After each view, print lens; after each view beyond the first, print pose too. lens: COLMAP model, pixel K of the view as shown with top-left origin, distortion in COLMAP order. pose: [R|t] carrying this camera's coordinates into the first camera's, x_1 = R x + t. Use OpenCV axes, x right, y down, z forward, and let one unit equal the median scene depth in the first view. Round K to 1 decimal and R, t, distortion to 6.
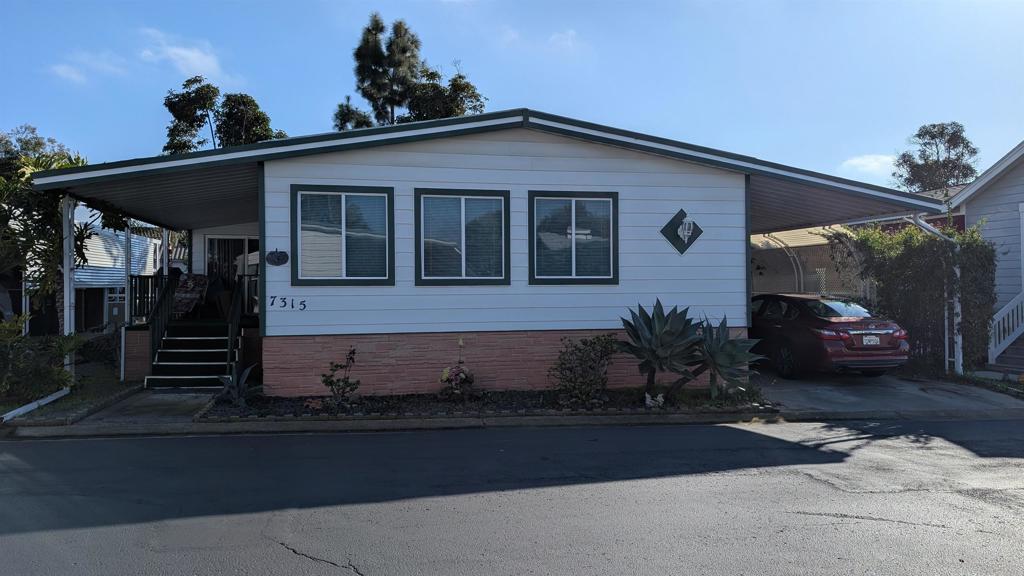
lens RADIAL K [[742.1, 0, 501.2], [0, 742.1, 288.3], [0, 0, 1]] dist [0.033890, -0.029563]
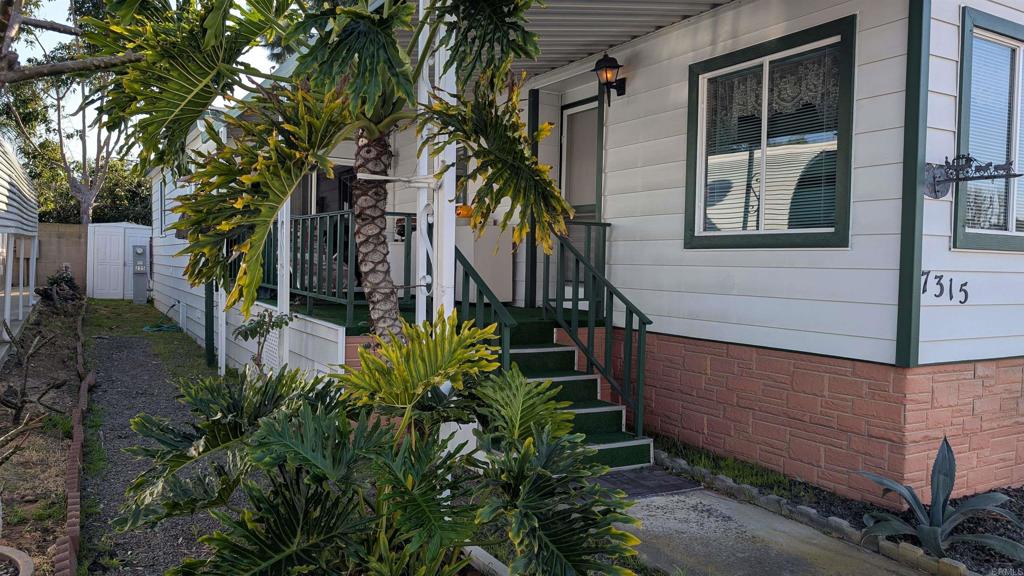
lens RADIAL K [[742.1, 0, 509.9], [0, 742.1, 287.7], [0, 0, 1]] dist [0.033890, -0.029563]
pose [[0.947741, 0.014138, 0.318728, -0.618061], [-0.028053, 0.998841, 0.039109, 0.009500], [-0.317806, -0.046006, 0.947039, 0.627929]]
